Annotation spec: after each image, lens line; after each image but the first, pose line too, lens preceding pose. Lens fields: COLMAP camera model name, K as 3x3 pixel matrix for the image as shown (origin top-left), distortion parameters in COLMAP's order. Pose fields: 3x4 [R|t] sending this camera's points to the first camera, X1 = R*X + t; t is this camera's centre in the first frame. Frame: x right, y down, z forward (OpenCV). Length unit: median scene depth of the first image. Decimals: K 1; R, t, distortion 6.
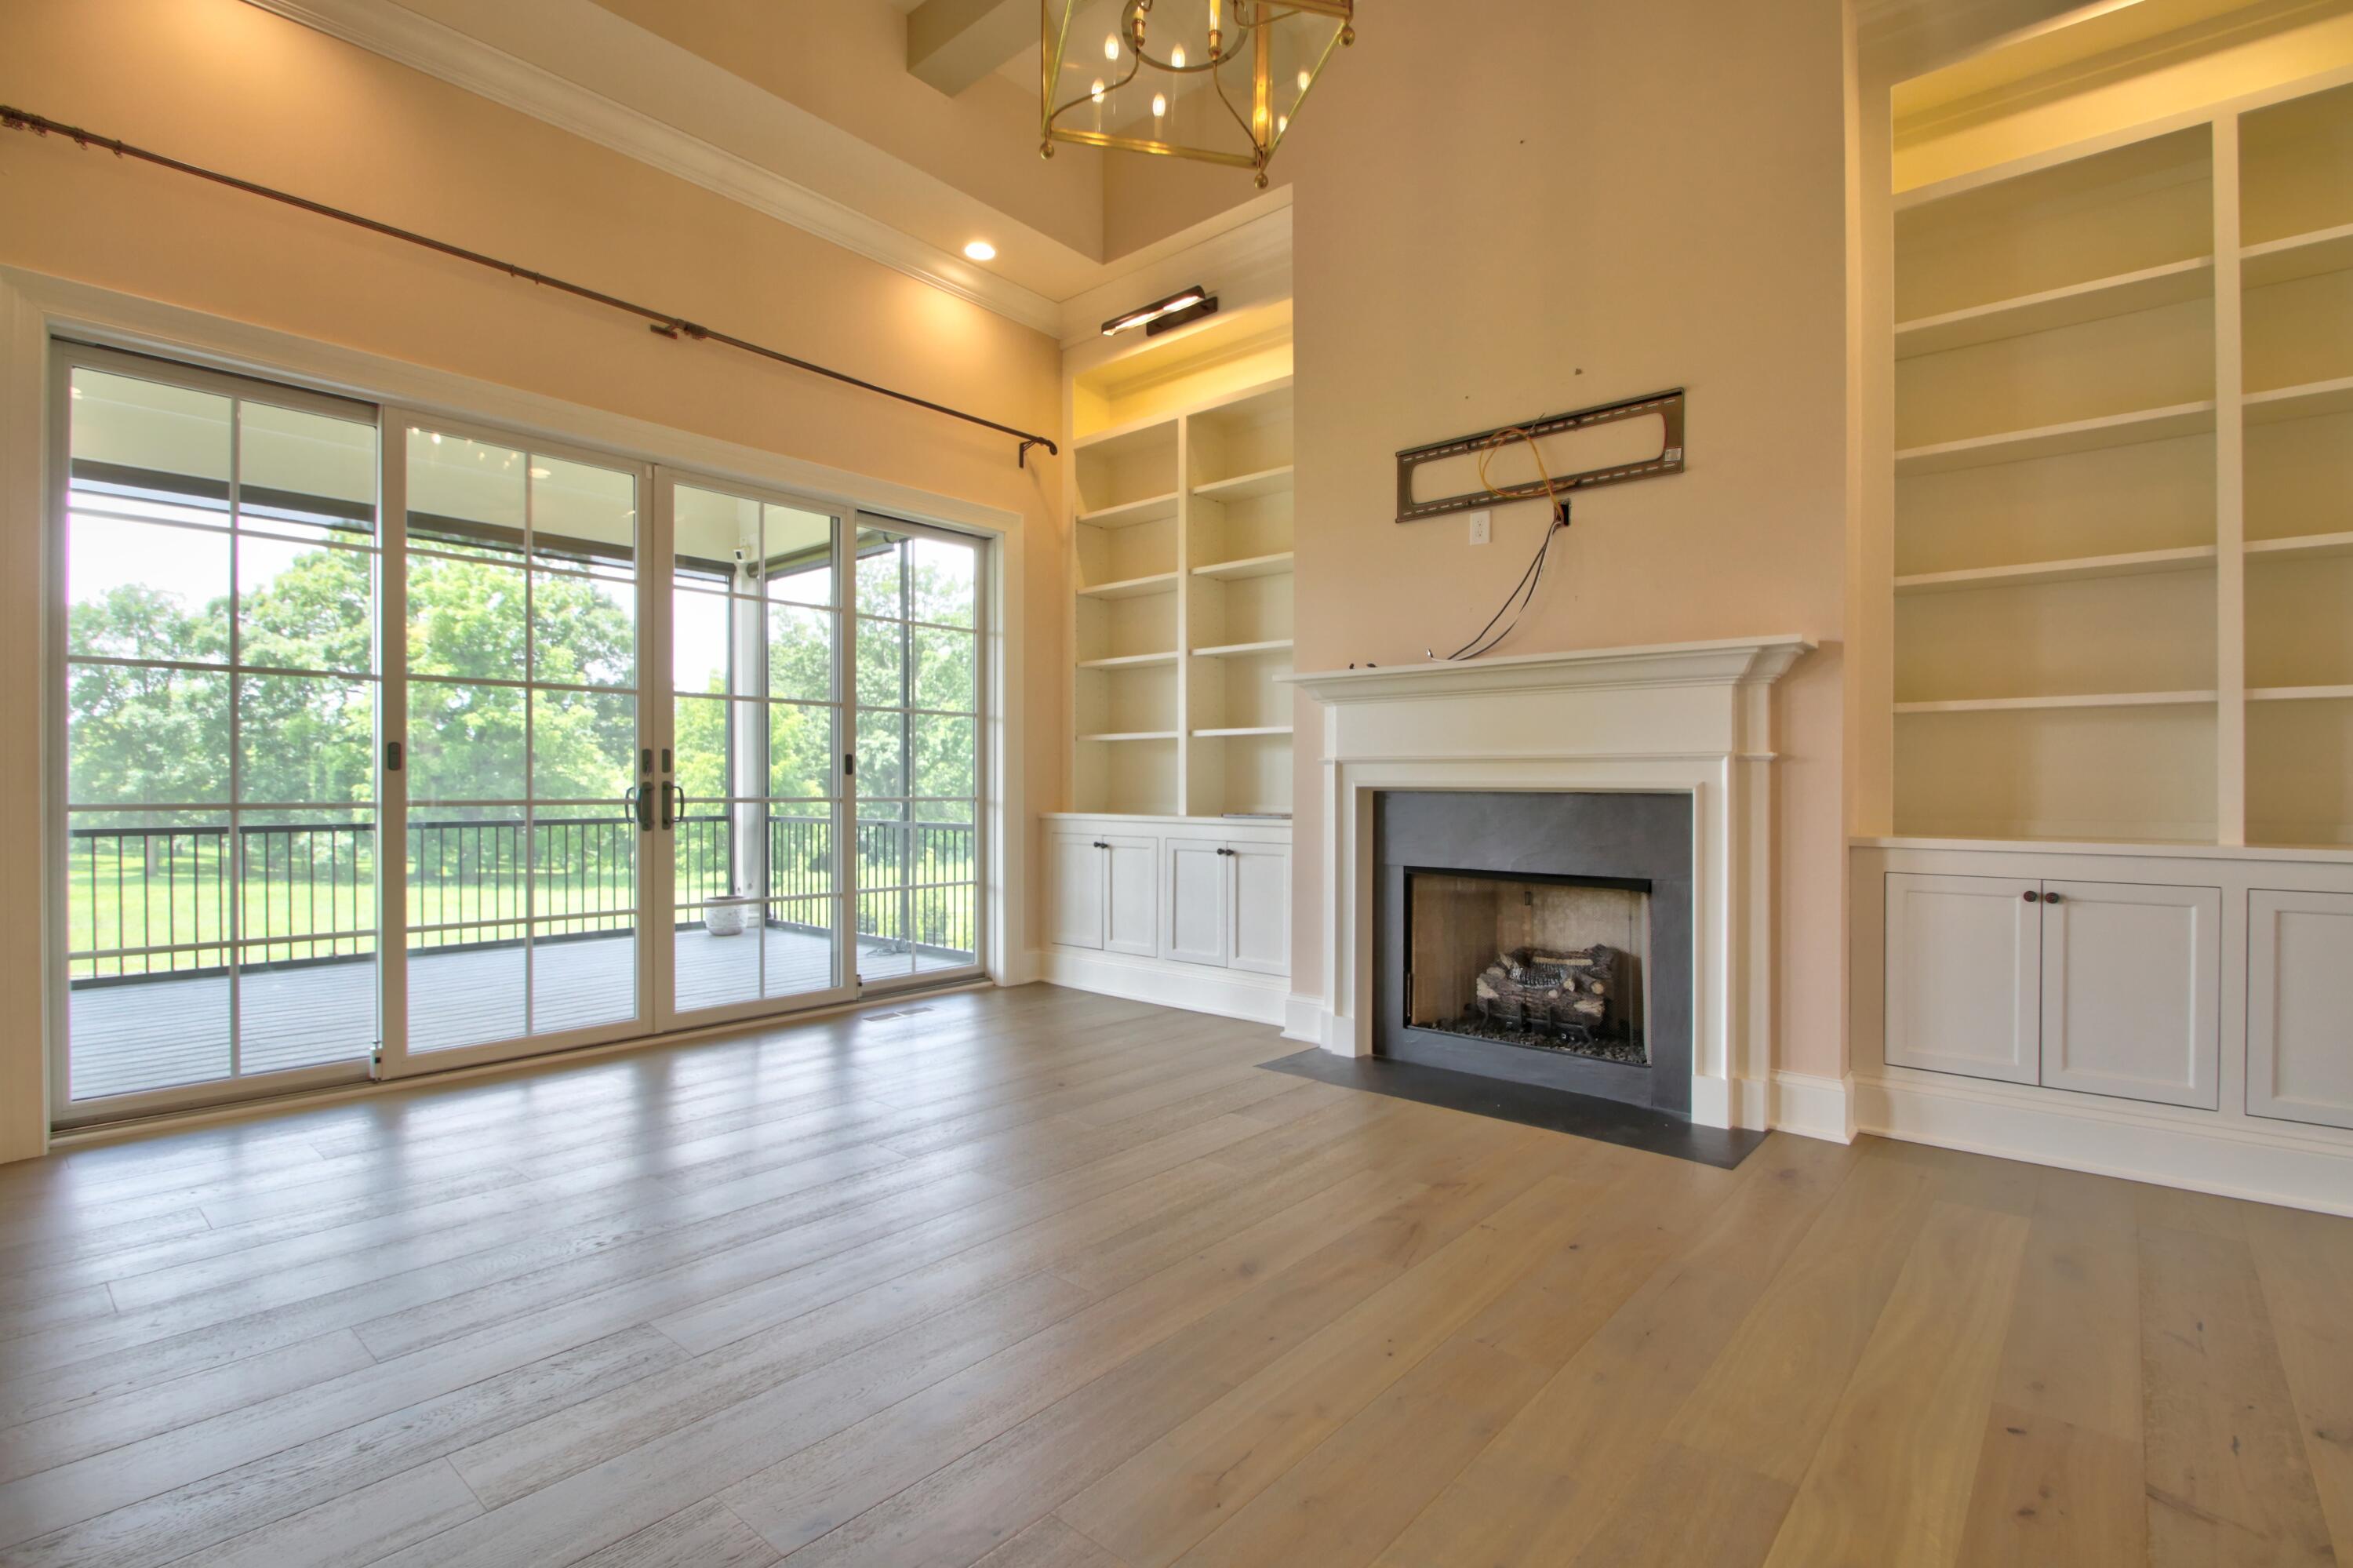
lens RADIAL K [[1082.5, 0, 1178.5], [0, 1082.5, 787.6], [0, 0, 1]] dist [0.010793, -0.013548]
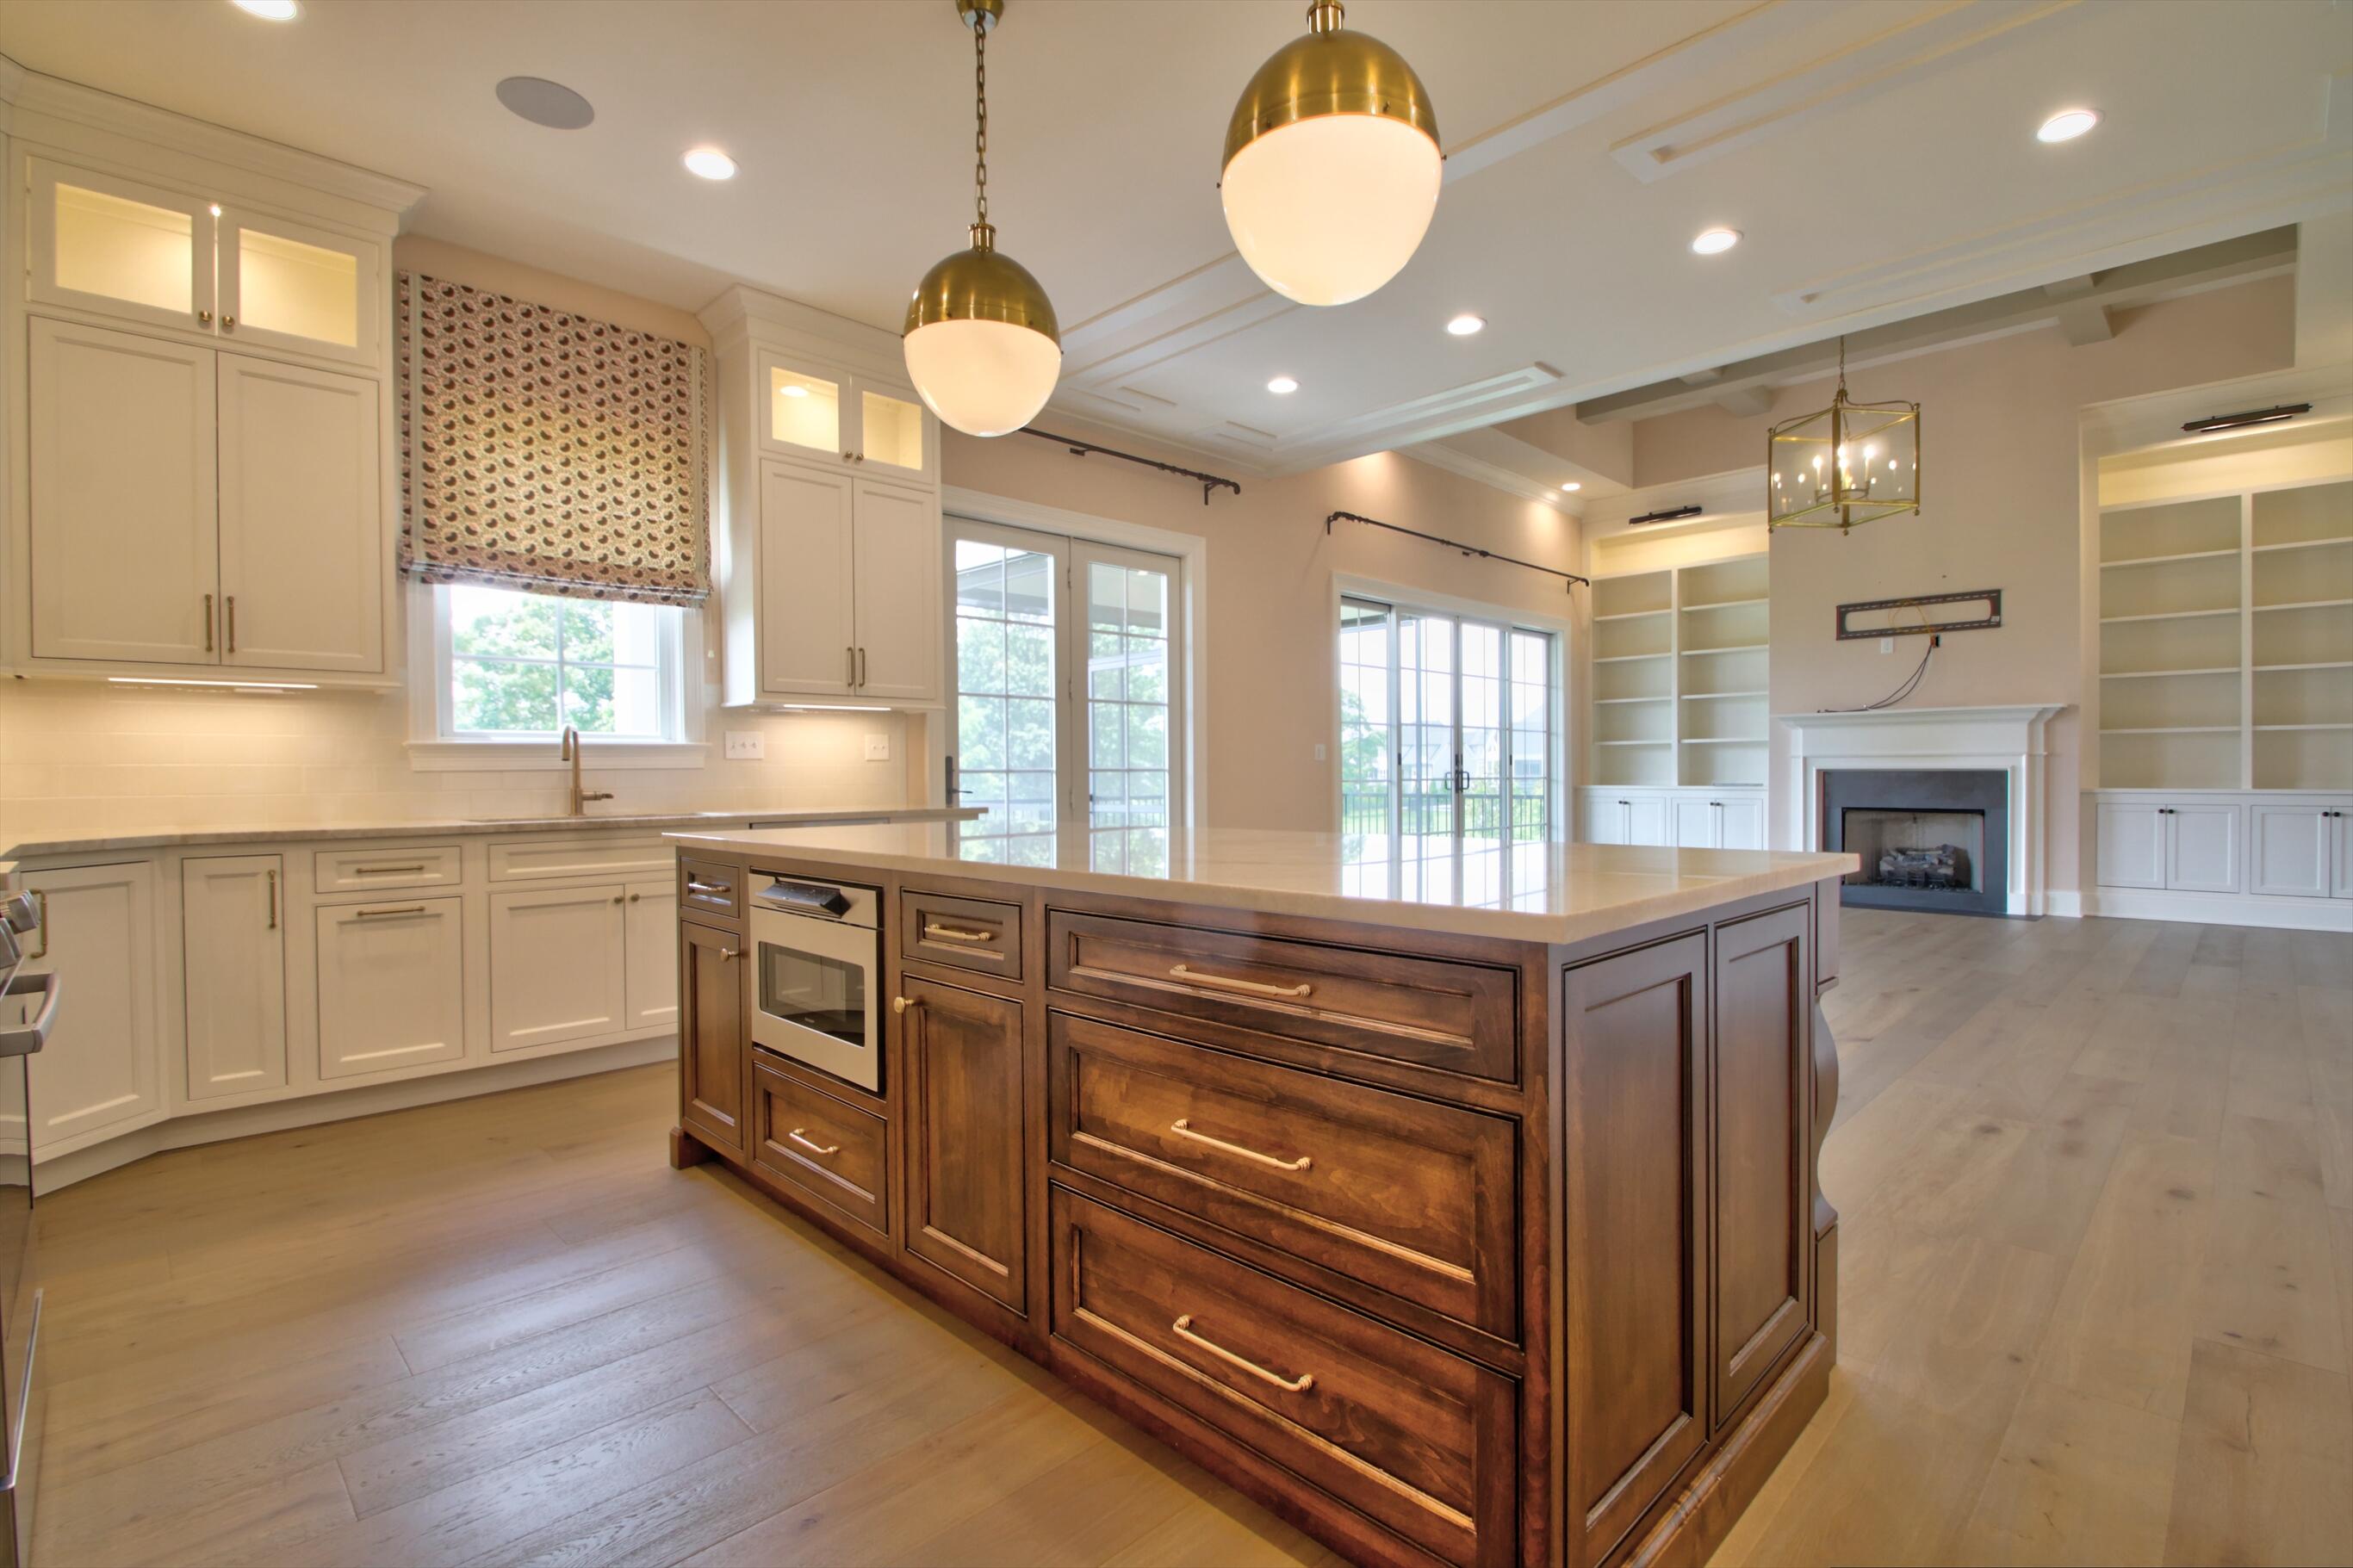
lens RADIAL K [[1082.3, 0, 1177.7], [0, 1082.3, 788.3], [0, 0, 1]] dist [0.010793, -0.013548]
pose [[0.997426, -0.008081, -0.071252, -0.943699], [0.008973, 0.999885, 0.012195, -0.000204], [0.071146, -0.012803, 0.997384, -1.197473]]
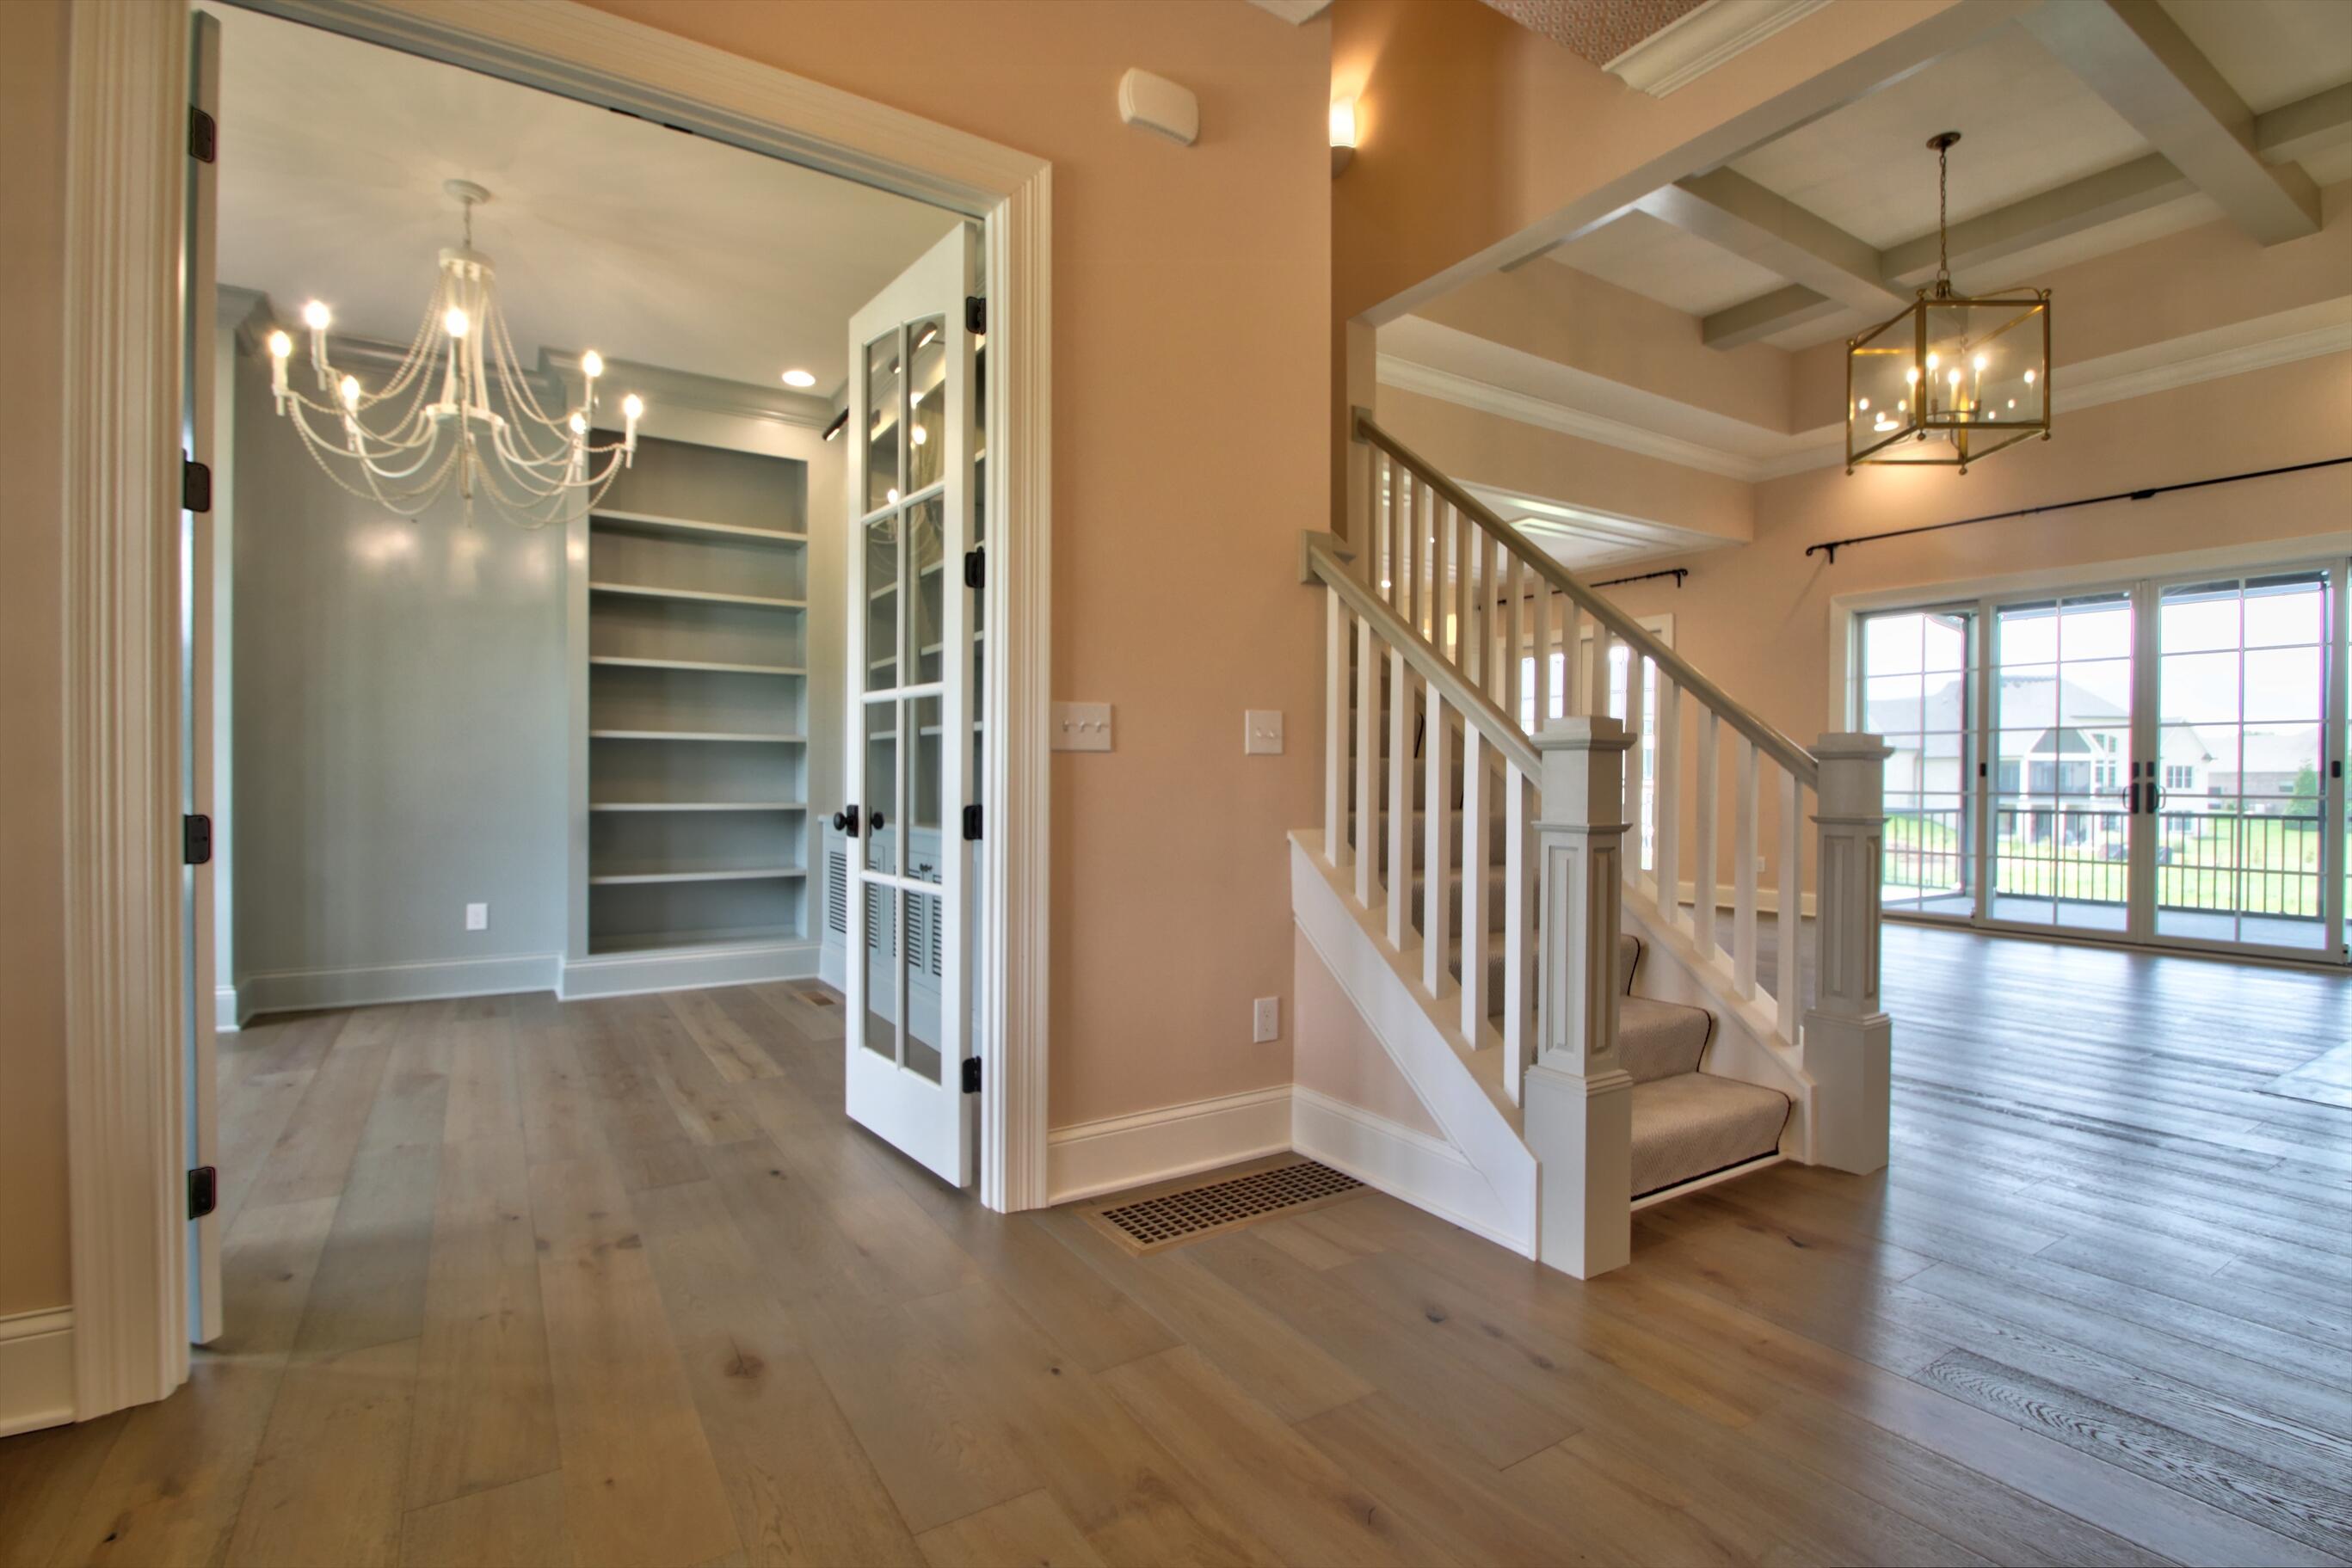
lens RADIAL K [[1081.9, 0, 1174.5], [0, 1081.9, 785.4], [0, 0, 1]] dist [0.010793, -0.013548]
pose [[-0.279812, 0.004211, -0.960046, 1.520892], [-0.006151, 0.999962, 0.006179, -0.002806], [0.960035, 0.007634, -0.279776, 0.102747]]
